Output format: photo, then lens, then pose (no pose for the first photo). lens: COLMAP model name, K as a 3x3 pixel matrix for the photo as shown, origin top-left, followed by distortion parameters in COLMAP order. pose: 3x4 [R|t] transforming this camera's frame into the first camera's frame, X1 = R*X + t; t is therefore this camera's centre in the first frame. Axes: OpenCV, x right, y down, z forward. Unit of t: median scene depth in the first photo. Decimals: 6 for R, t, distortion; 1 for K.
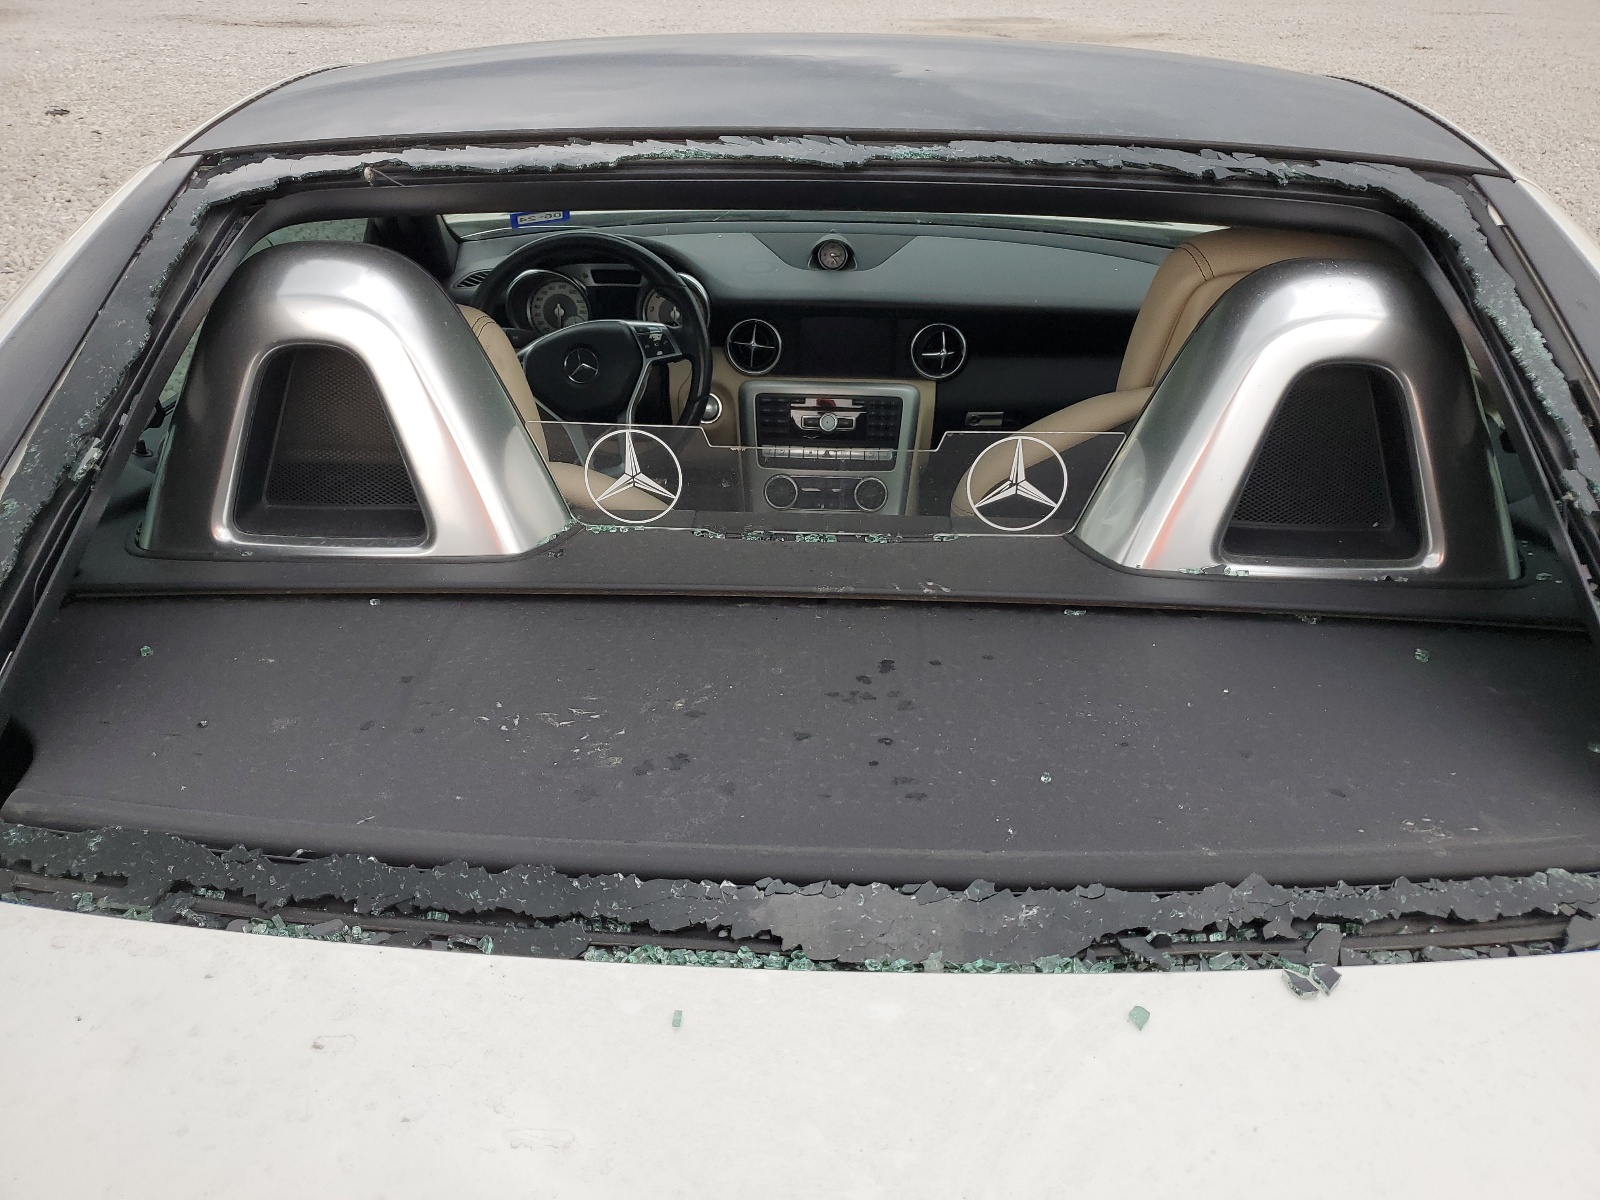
lens RADIAL K [[1234.5, 0, 800.0], [0, 1234.5, 600.0], [0, 0, 1]] dist [0.014542, 0.010622]
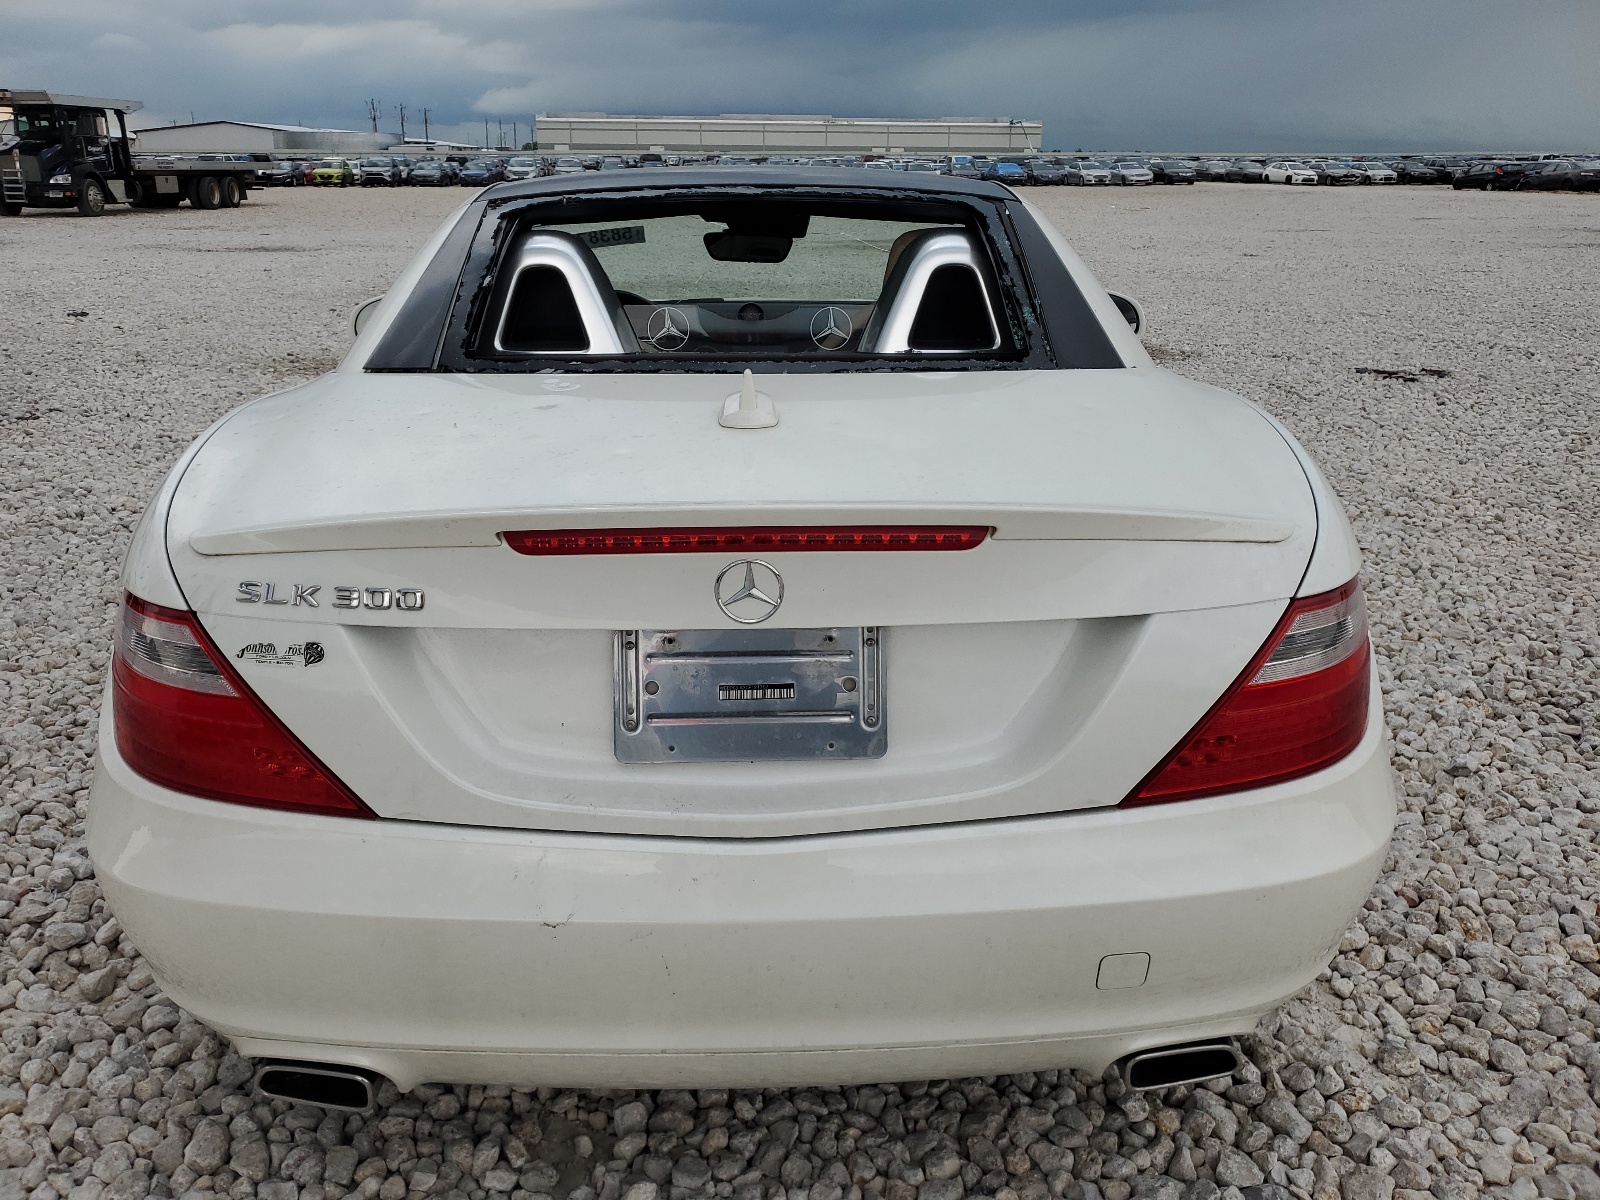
lens RADIAL K [[1234.5, 0, 800.0], [0, 1234.5, 600.0], [0, 0, 1]] dist [0.014542, 0.010622]
pose [[0.997533, -0.033713, 0.061576, -0.052464], [0.043239, 0.986073, -0.160591, 0.859983], [-0.055305, 0.162858, 0.985098, -1.341678]]
